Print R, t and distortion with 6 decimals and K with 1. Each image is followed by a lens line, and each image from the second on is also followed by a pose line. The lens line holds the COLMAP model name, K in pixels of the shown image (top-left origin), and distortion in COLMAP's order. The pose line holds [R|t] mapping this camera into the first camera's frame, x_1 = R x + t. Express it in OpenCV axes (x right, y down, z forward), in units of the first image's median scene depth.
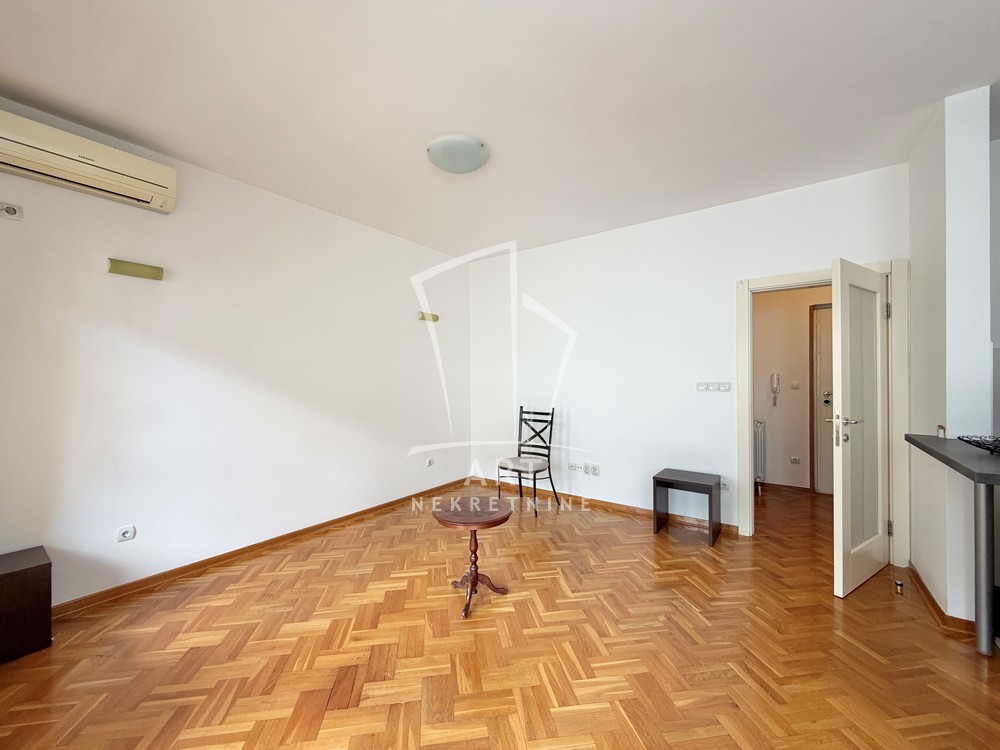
lens RADIAL K [[397.2, 0, 496.4], [0, 397.2, 376.9], [0, 0, 1]] dist [-0.002283, -0.000064]
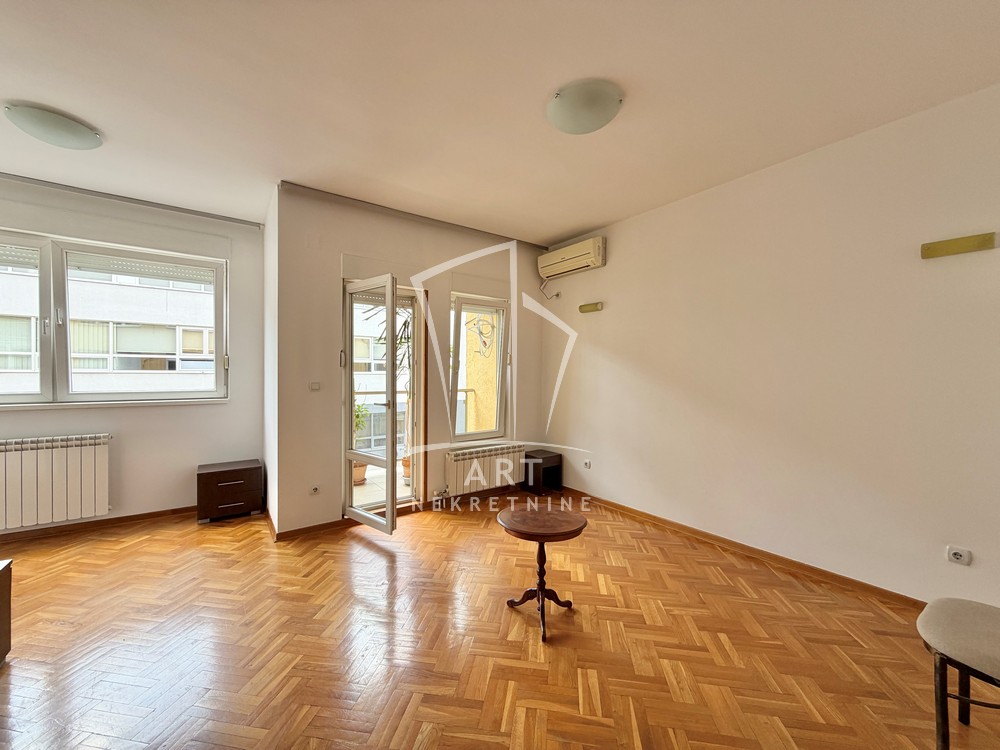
lens RADIAL K [[397.2, 0, 496.4], [0, 397.2, 376.9], [0, 0, 1]] dist [-0.002283, -0.000064]
pose [[-0.298948, 0.011401, -0.954201, 0.586362], [-0.010281, 0.999832, 0.015167, -0.000730], [0.954214, 0.014344, -0.298781, 0.819253]]
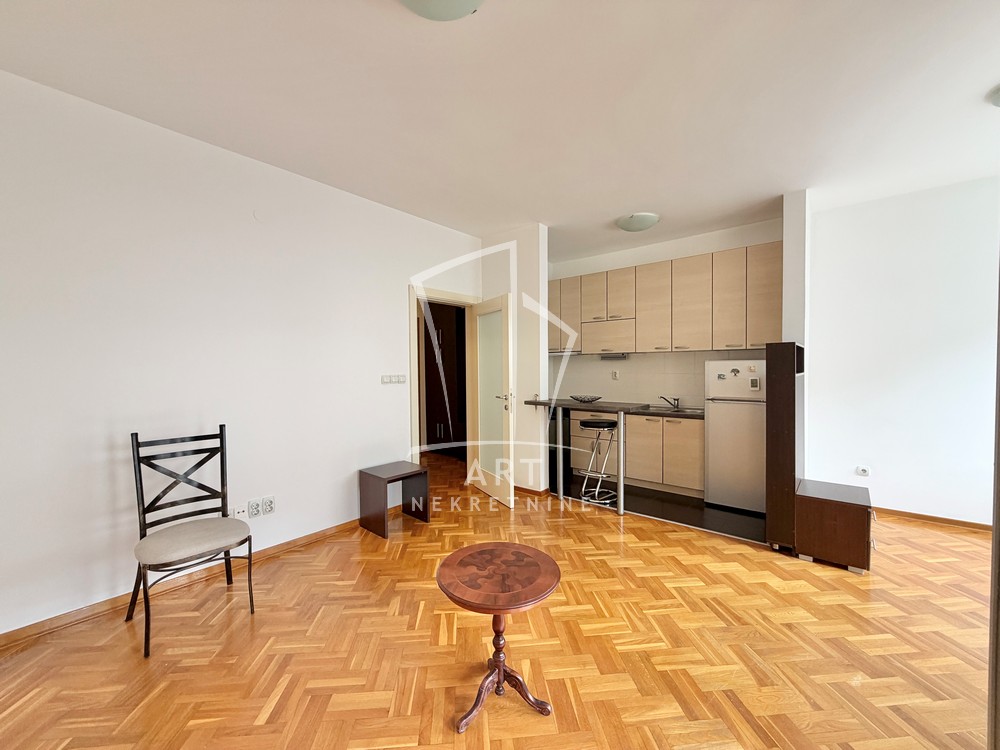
lens RADIAL K [[397.2, 0, 496.4], [0, 397.2, 376.9], [0, 0, 1]] dist [-0.002283, -0.000064]
pose [[0.065212, -0.019089, 0.997689, -0.498873], [0.013273, 0.999745, 0.018261, 0.002779], [-0.997783, 0.012051, 0.065449, 0.670641]]
